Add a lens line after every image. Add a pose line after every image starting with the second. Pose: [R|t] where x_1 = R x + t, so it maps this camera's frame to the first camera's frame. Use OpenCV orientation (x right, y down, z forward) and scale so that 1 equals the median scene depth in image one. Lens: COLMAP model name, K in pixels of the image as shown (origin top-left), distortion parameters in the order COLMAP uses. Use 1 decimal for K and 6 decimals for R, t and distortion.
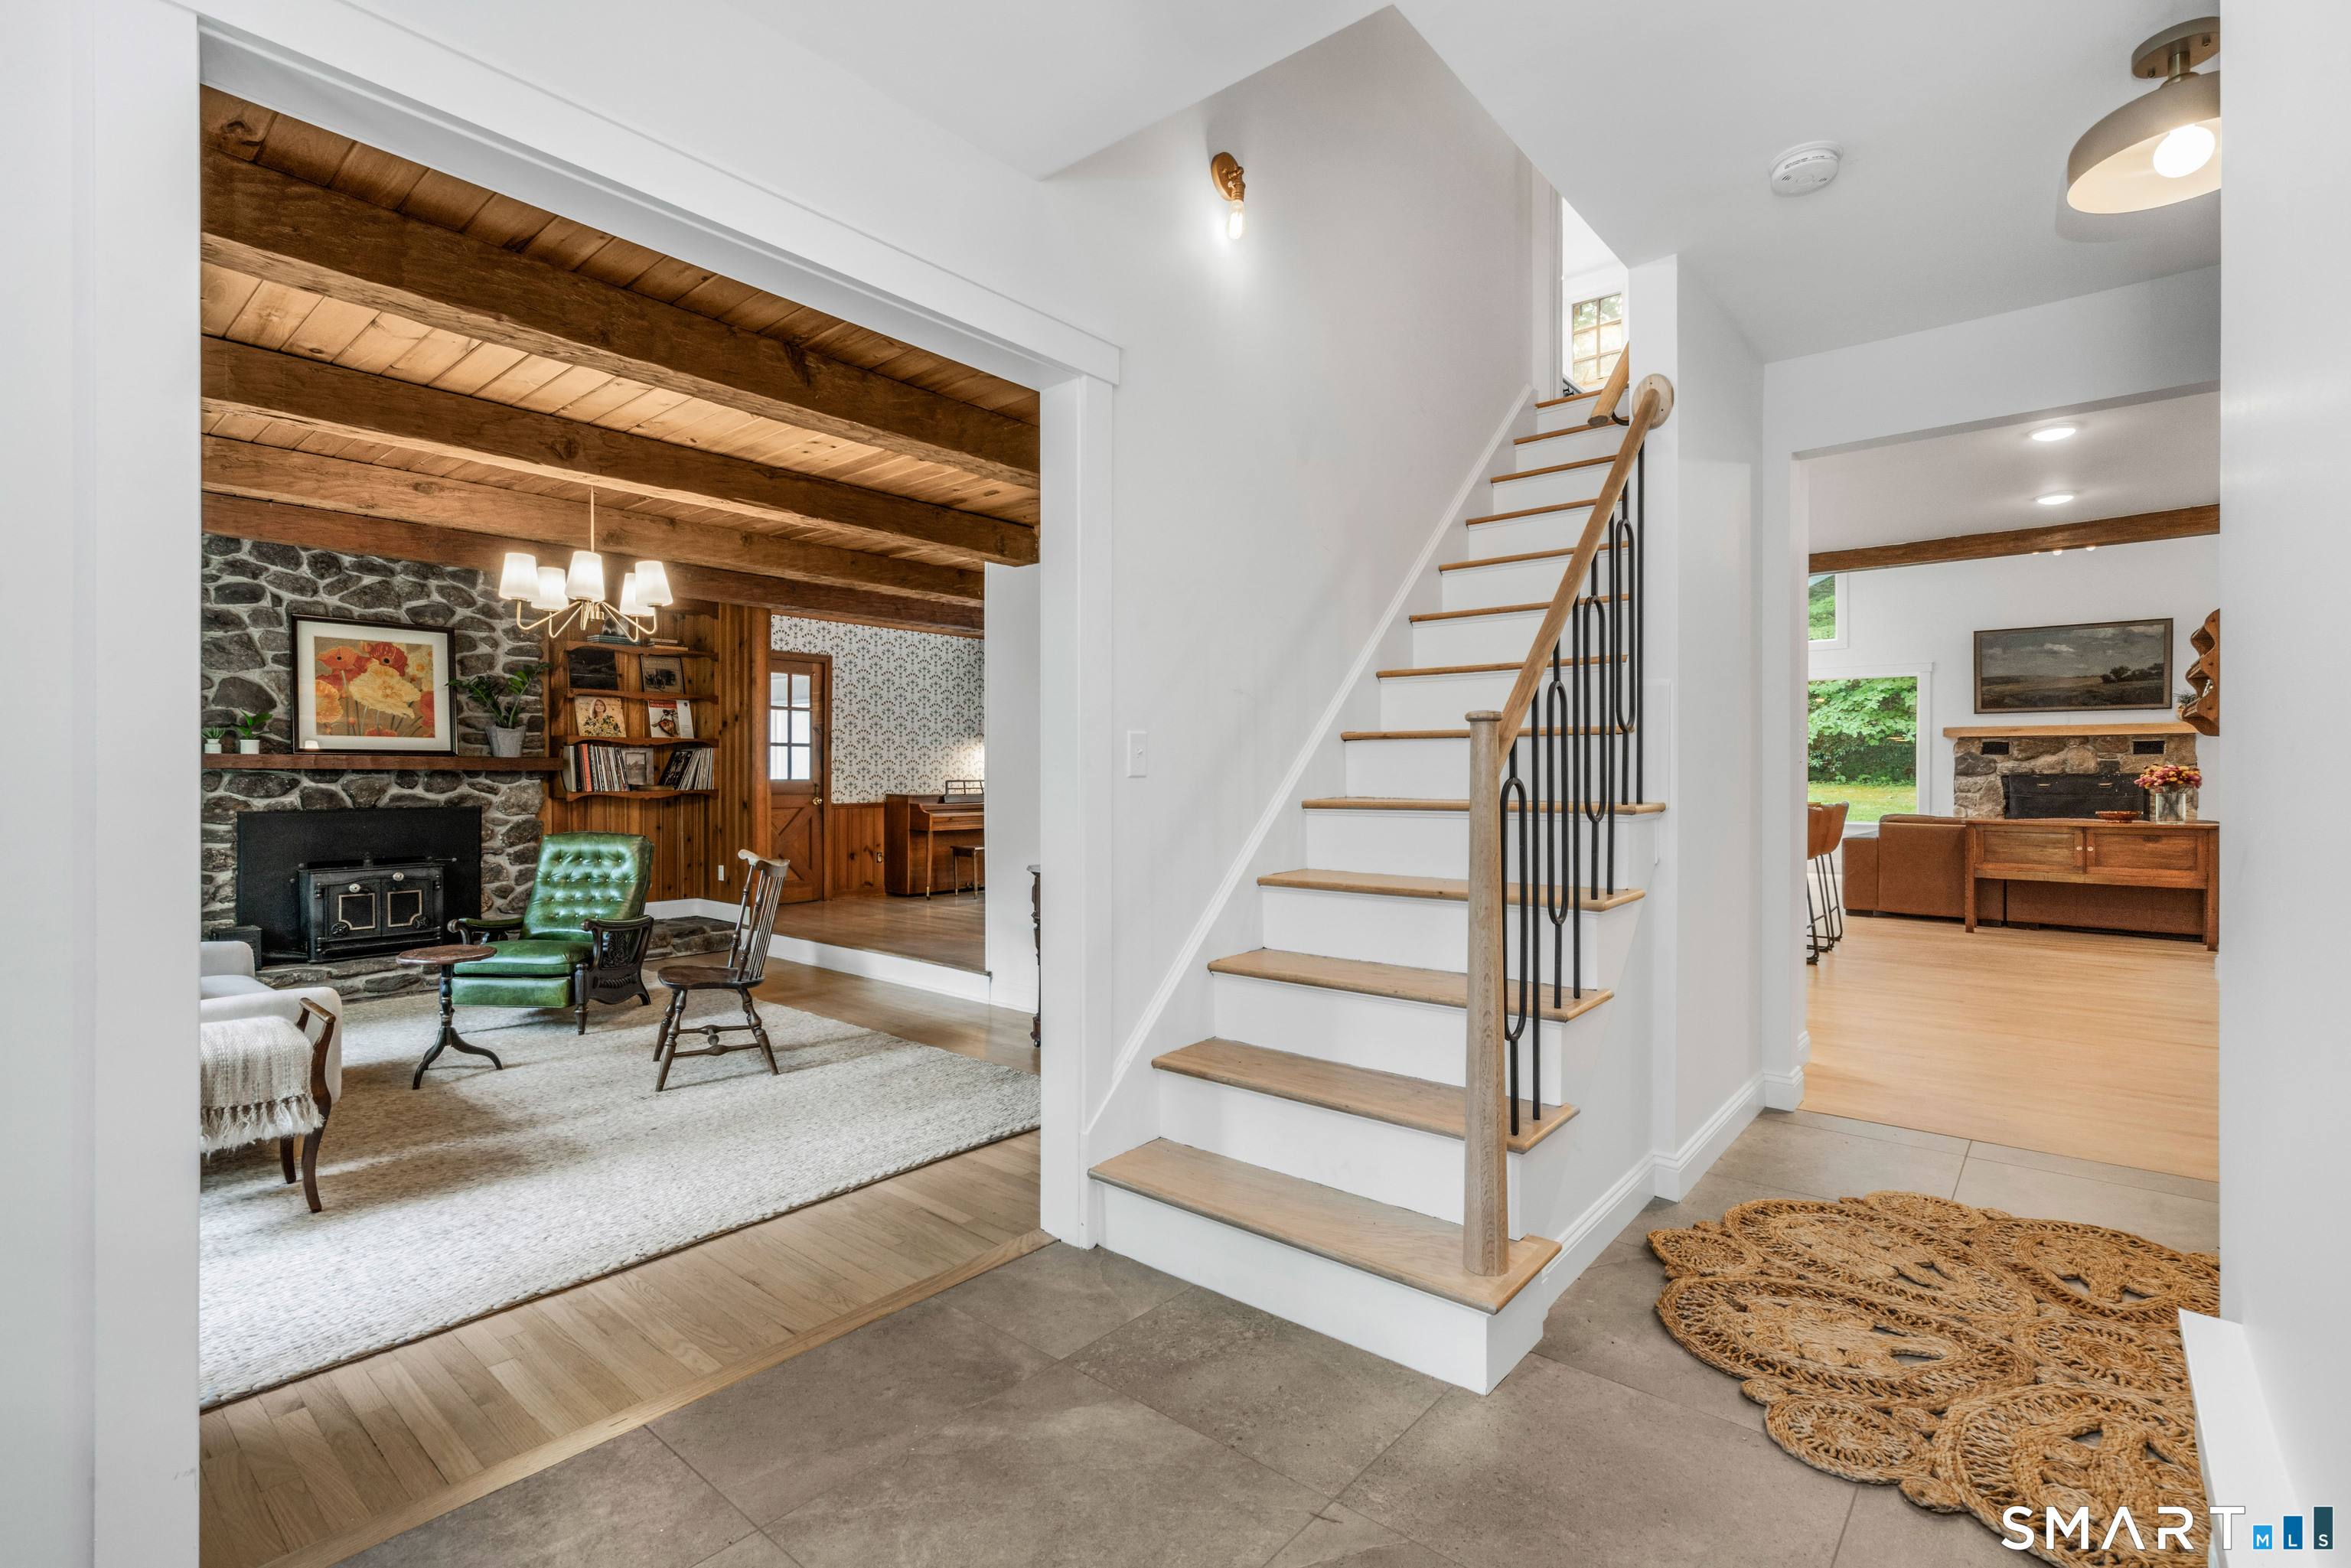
lens RADIAL K [[1067.9, 0, 1171.1], [0, 1067.9, 777.8], [0, 0, 1]] dist [0.000203, 0.000429]
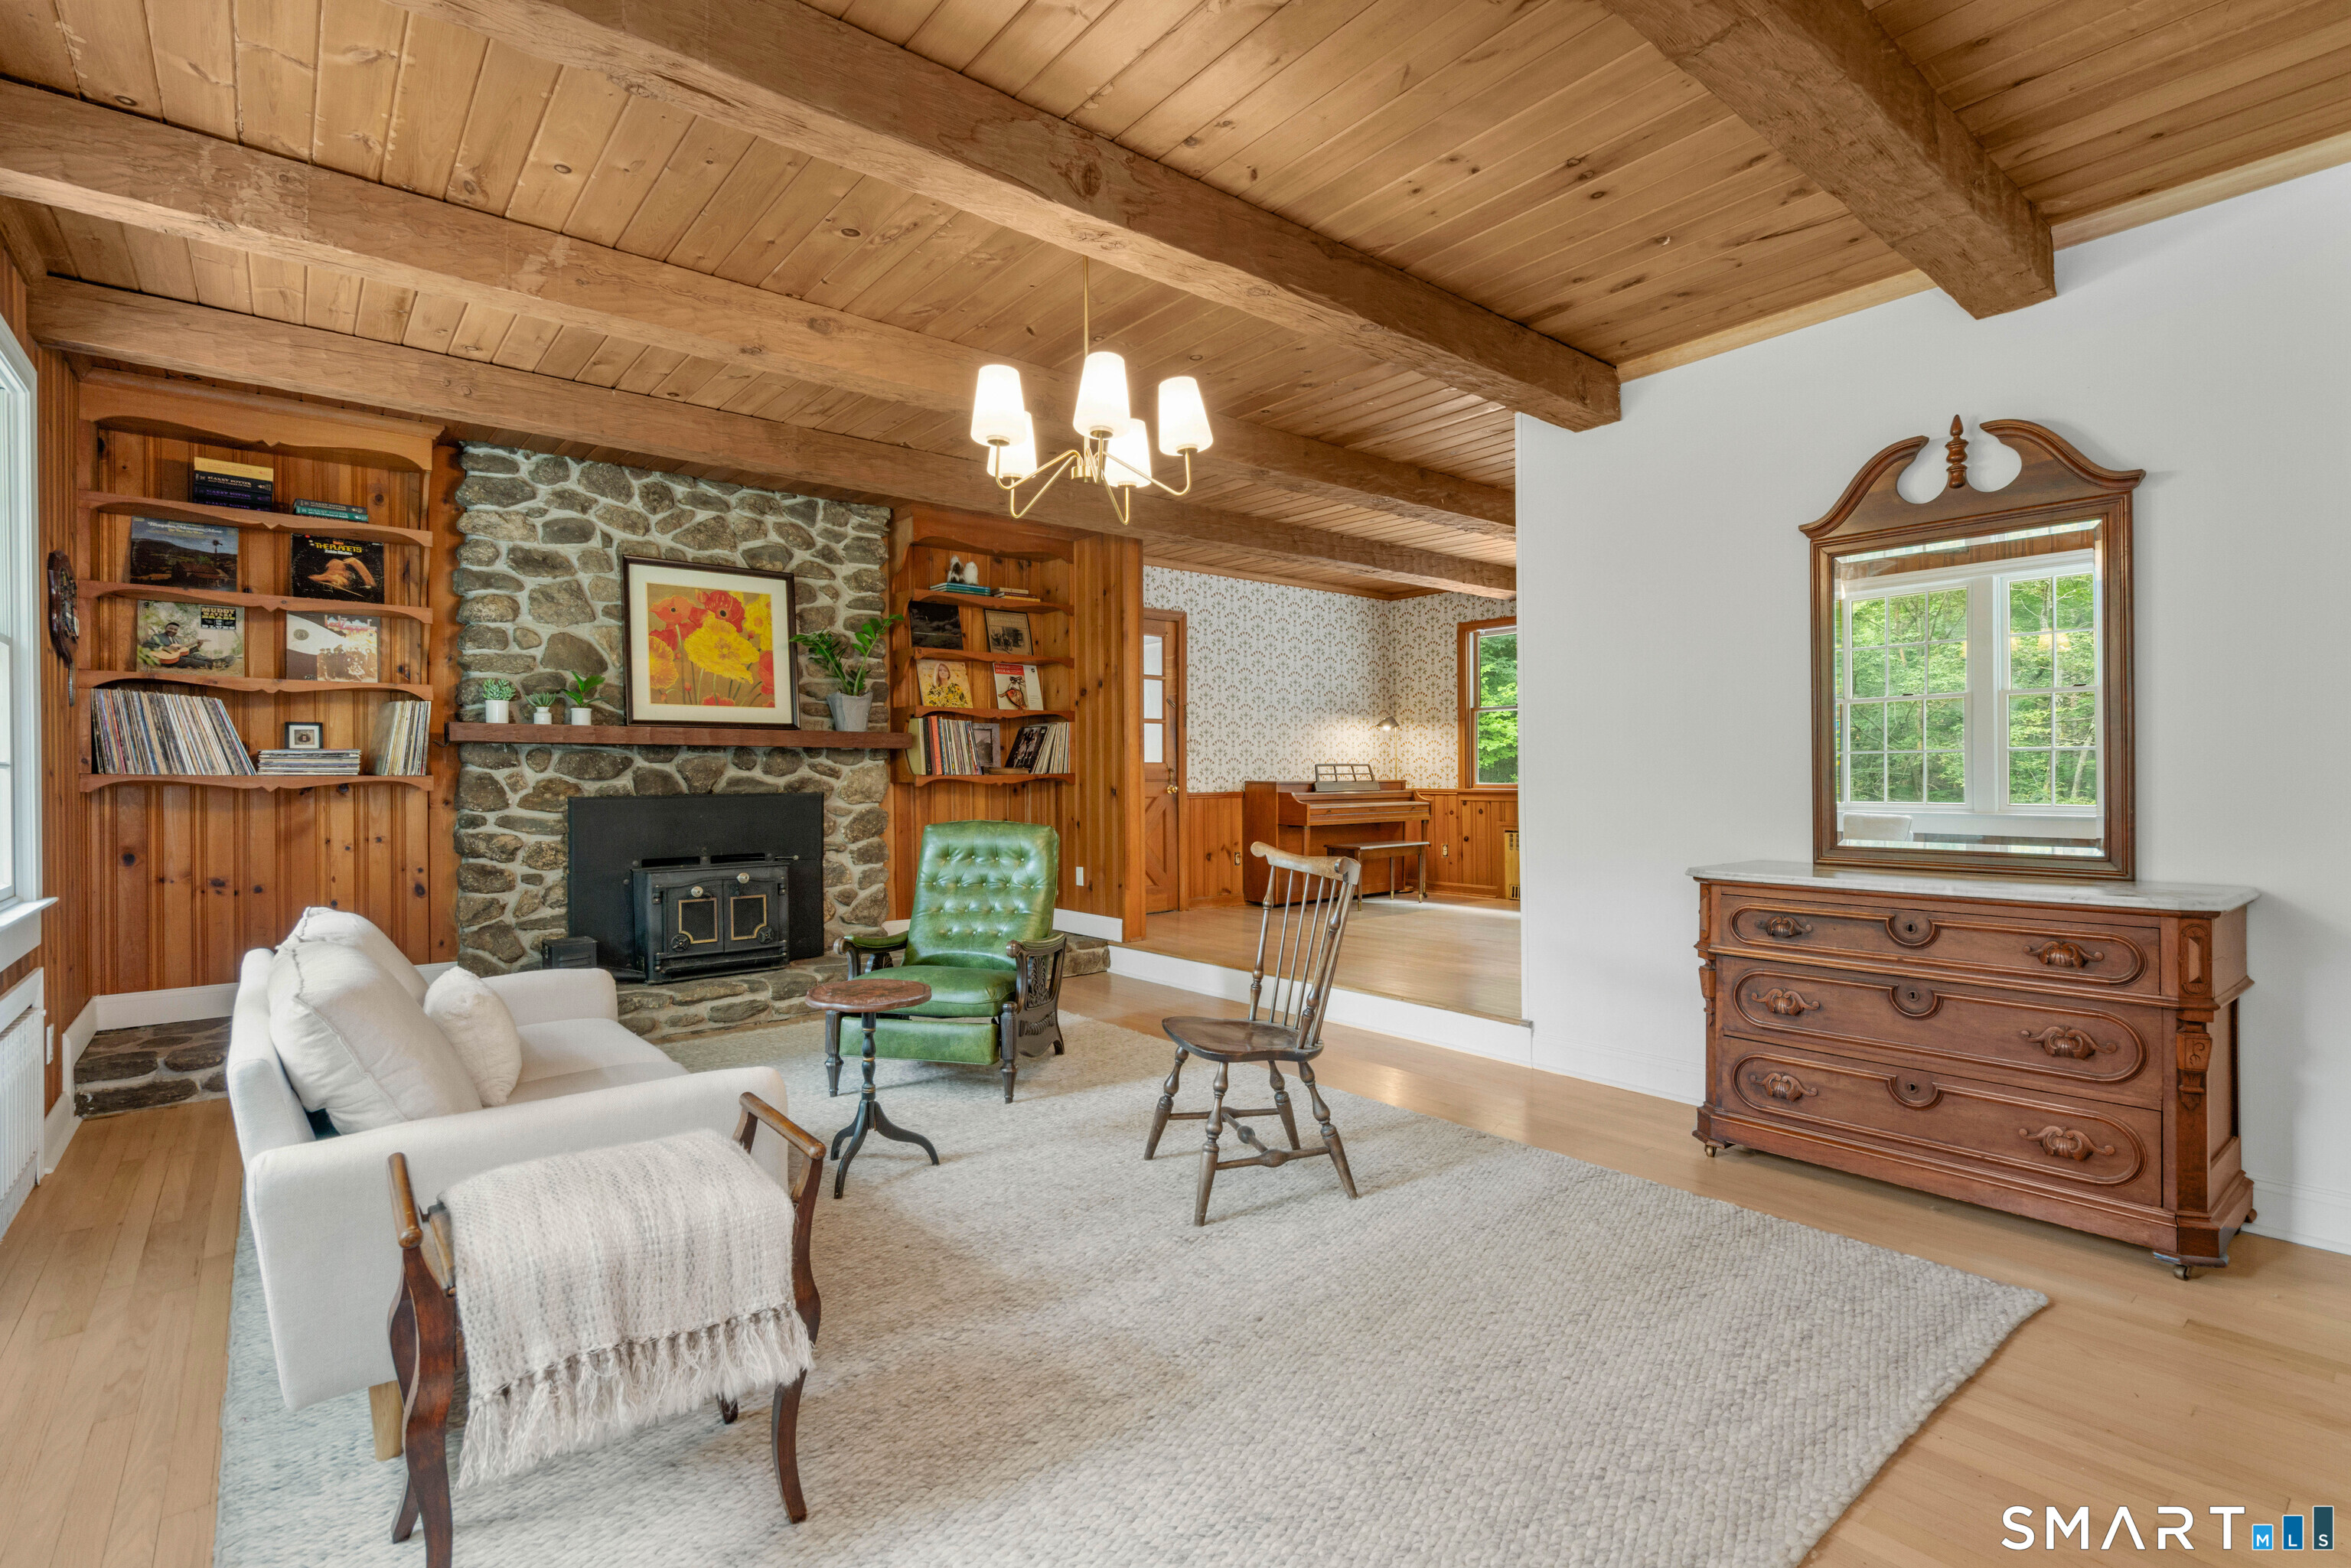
lens RADIAL K [[1093.6, 0, 1175.1], [0, 1093.6, 778.1], [0, 0, 1]] dist [-0.003281, -0.000124]
pose [[0.983887, -0.008641, -0.178581, -0.234025], [0.008186, 0.999961, -0.003284, 0.020894], [0.178602, 0.001769, 0.983920, 0.227879]]
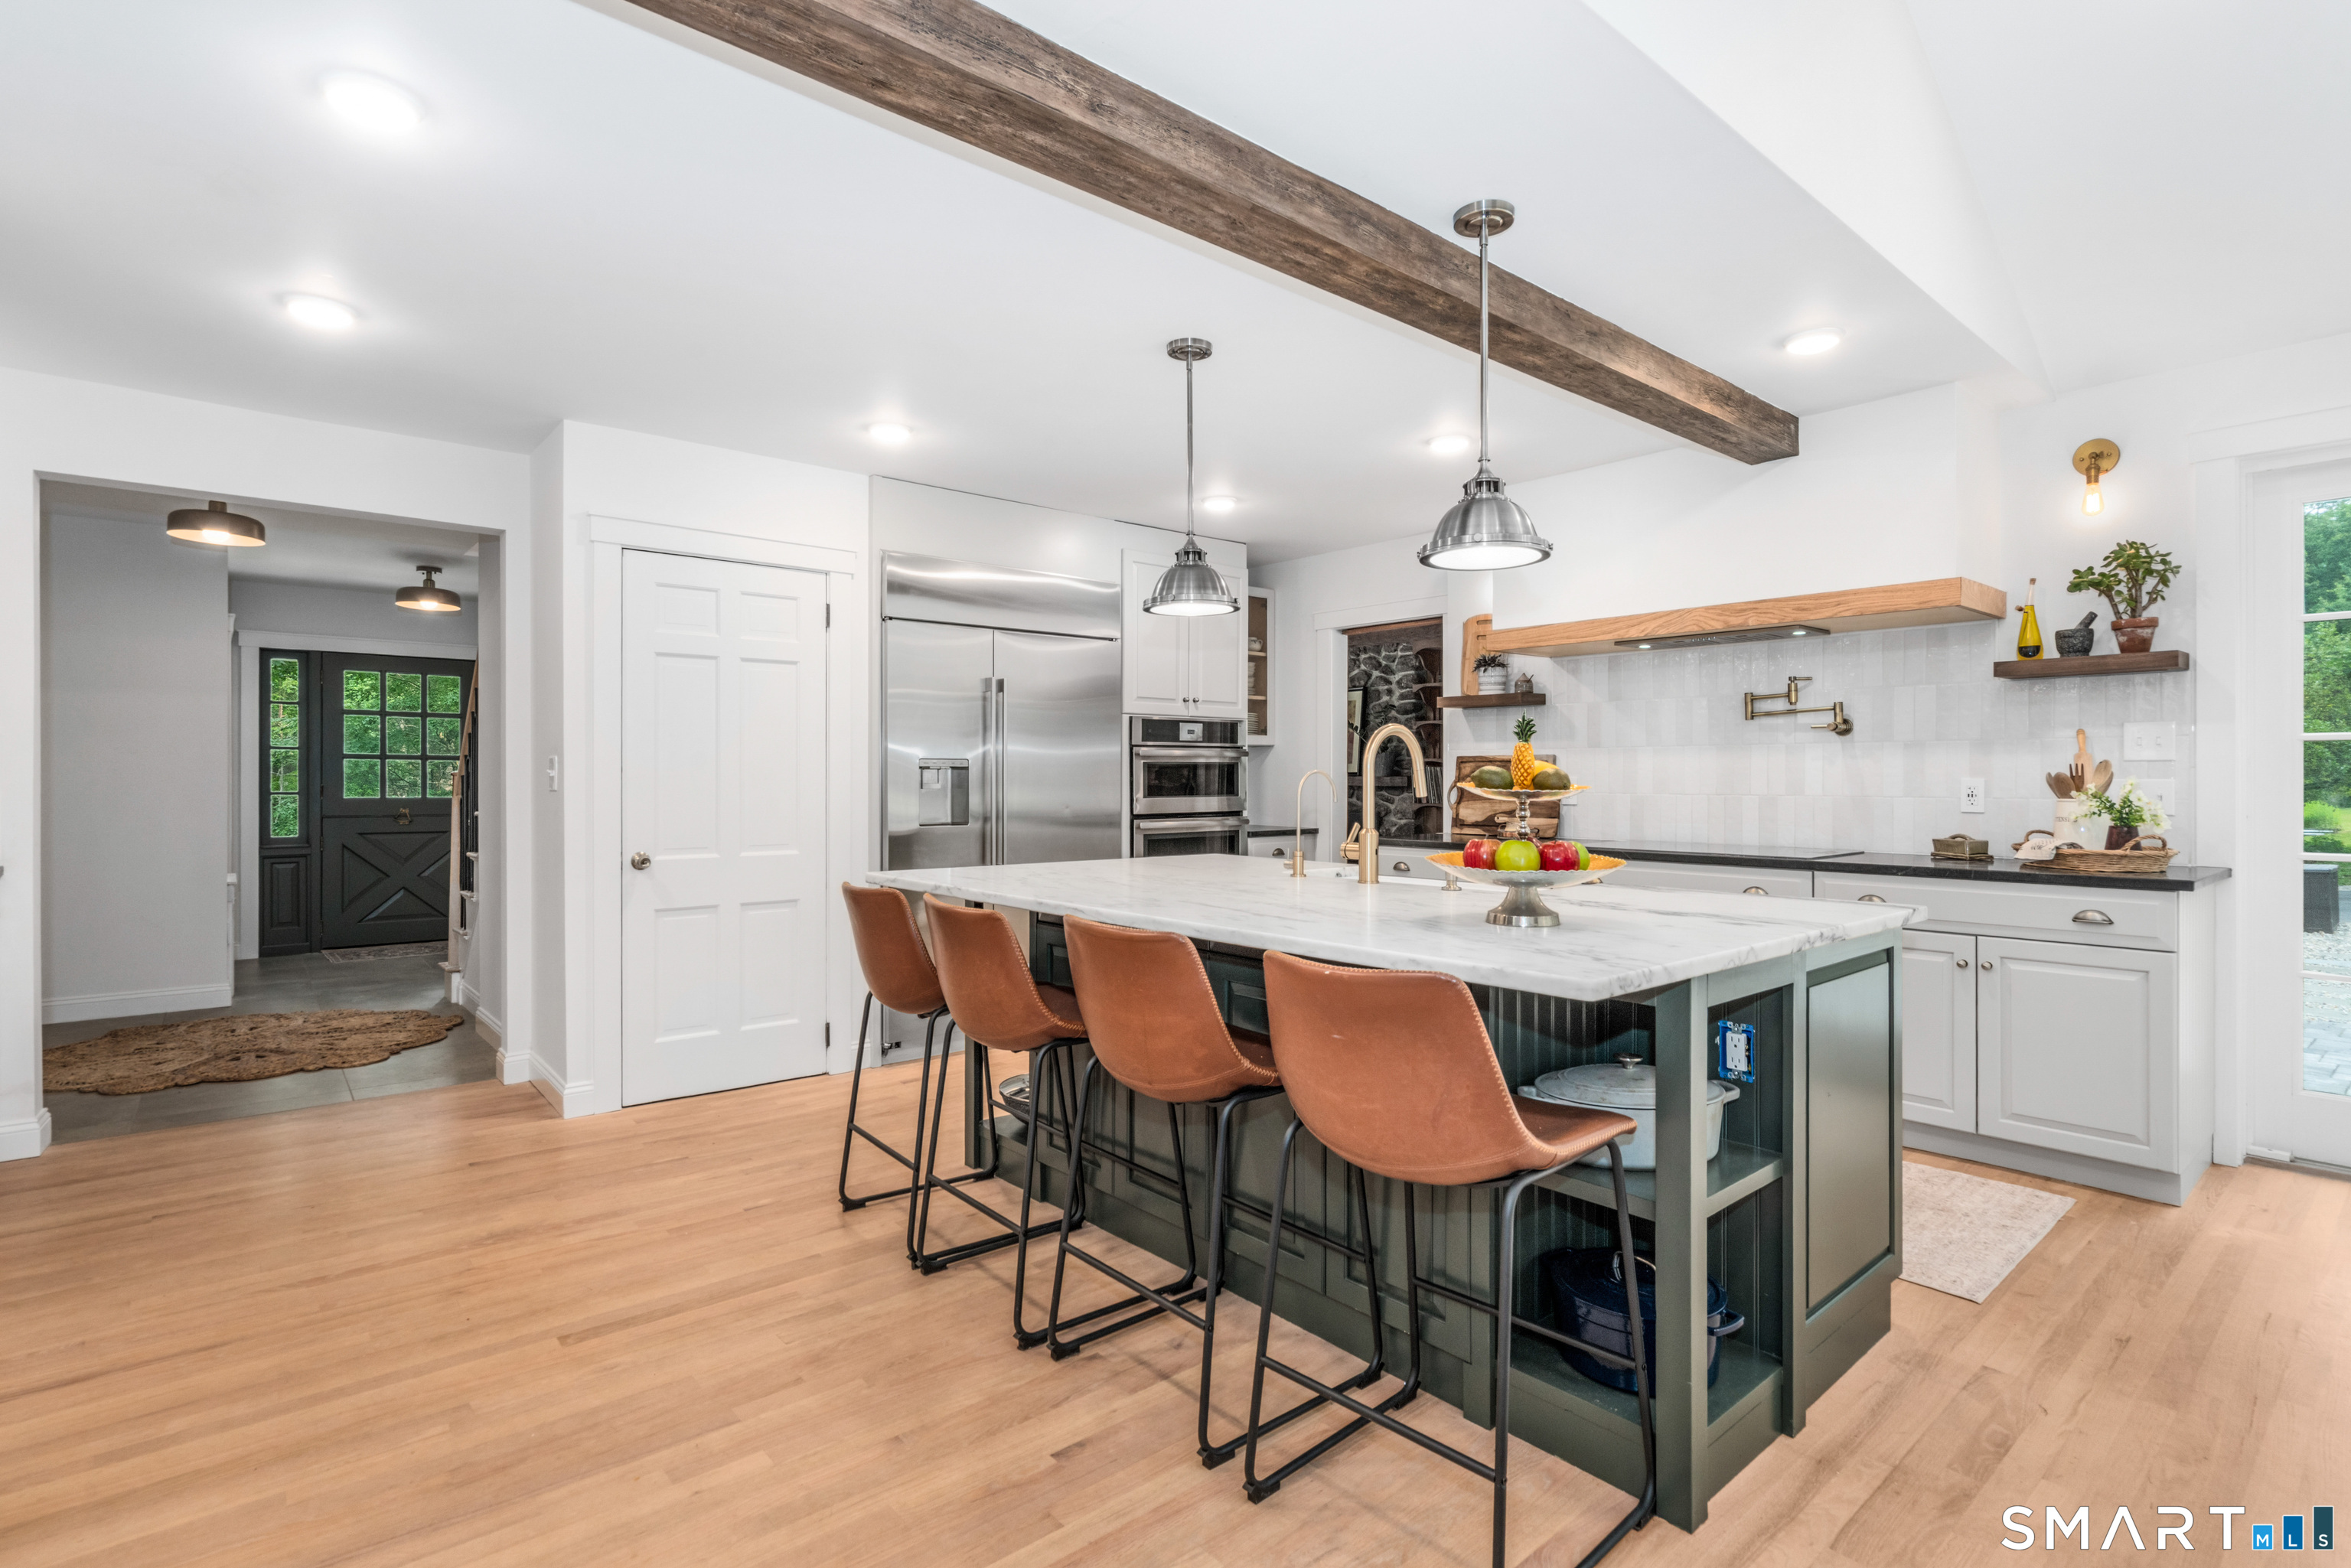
lens RADIAL K [[1129.4, 0, 1168.0], [0, 1129.4, 779.4], [0, 0, 1]] dist [-0.003557, 0.000227]
pose [[-0.166259, -0.000158, -0.986082, 0.858204], [-0.004453, 0.999990, 0.000590, -0.015141], [0.986072, 0.004489, -0.166258, 0.982181]]
